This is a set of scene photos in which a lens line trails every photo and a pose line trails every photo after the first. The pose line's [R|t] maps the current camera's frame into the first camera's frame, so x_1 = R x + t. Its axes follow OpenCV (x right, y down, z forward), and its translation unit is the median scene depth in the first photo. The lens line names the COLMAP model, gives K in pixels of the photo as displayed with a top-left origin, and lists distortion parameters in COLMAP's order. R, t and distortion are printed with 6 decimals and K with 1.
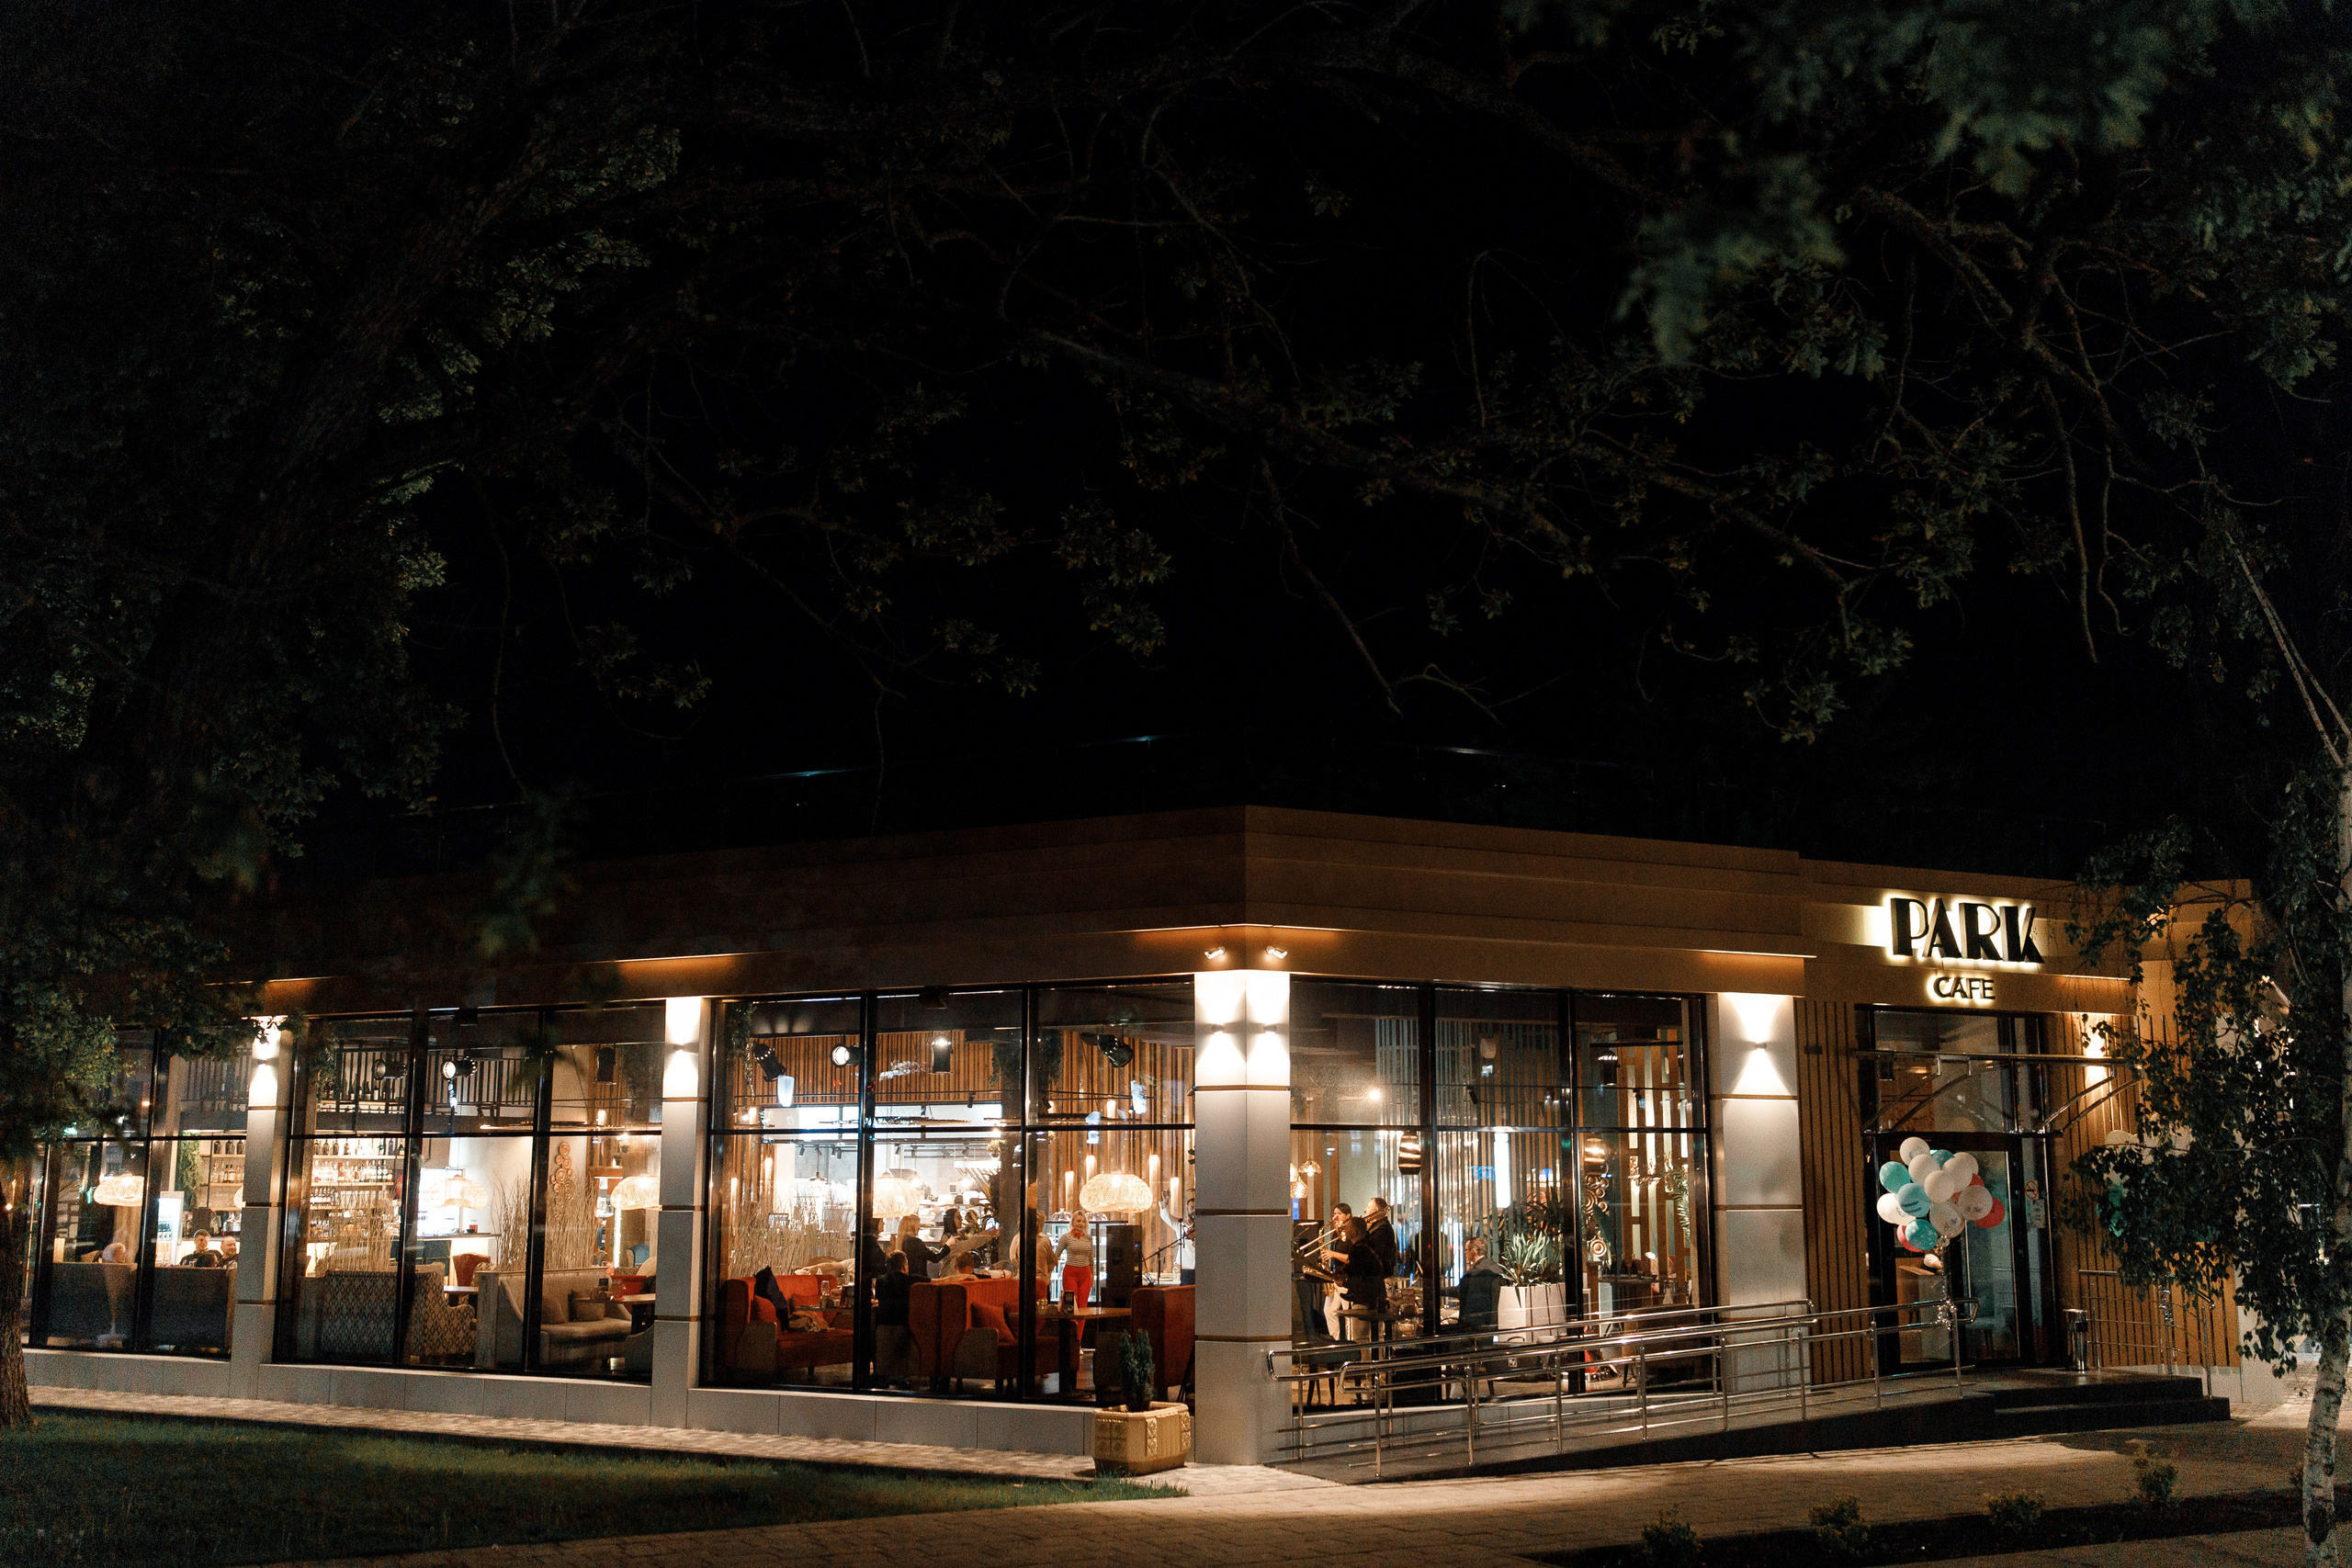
lens RADIAL K [[2344.1, 0, 1176.0], [0, 2344.1, 784.0], [0, 0, 1]] dist [0.036946, 0.004417]
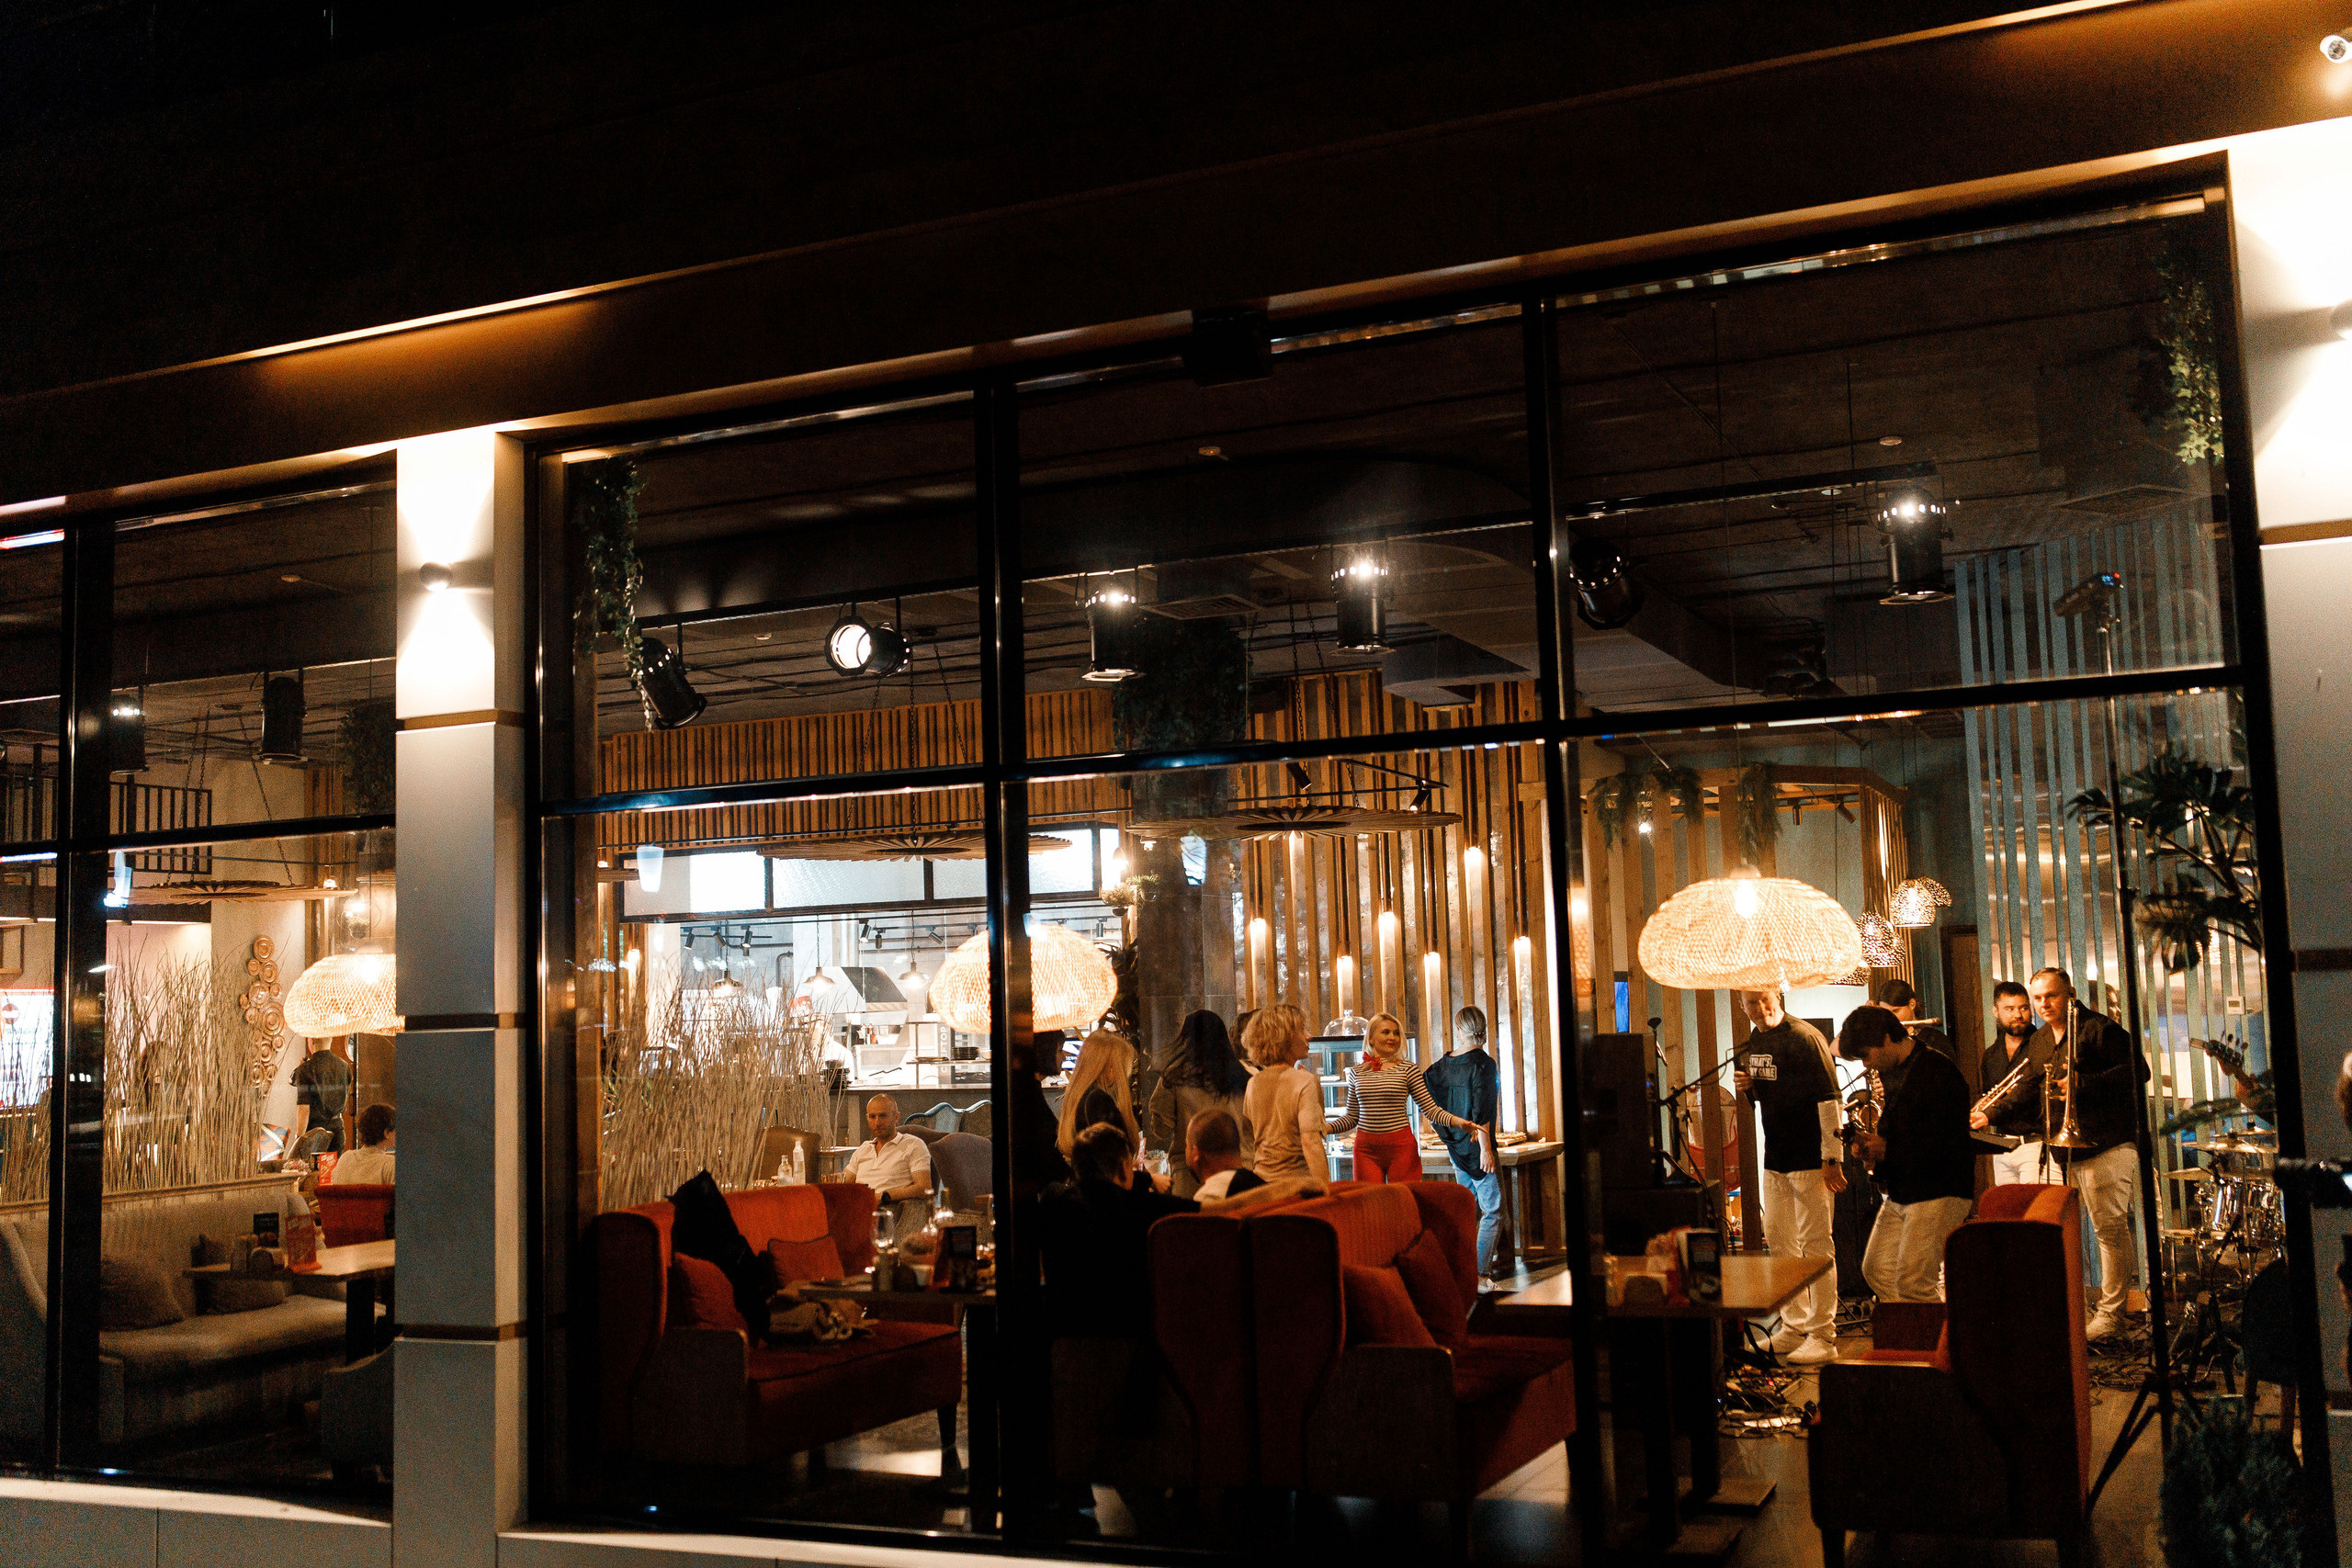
lens RADIAL K [[2344.1, 0, 1176.0], [0, 2344.1, 784.0], [0, 0, 1]] dist [0.036946, 0.004417]
pose [[0.996397, -0.022592, 0.081752, -0.129994], [0.016970, 0.997484, 0.068828, 0.120983], [-0.083102, -0.067192, 0.994273, 0.635363]]
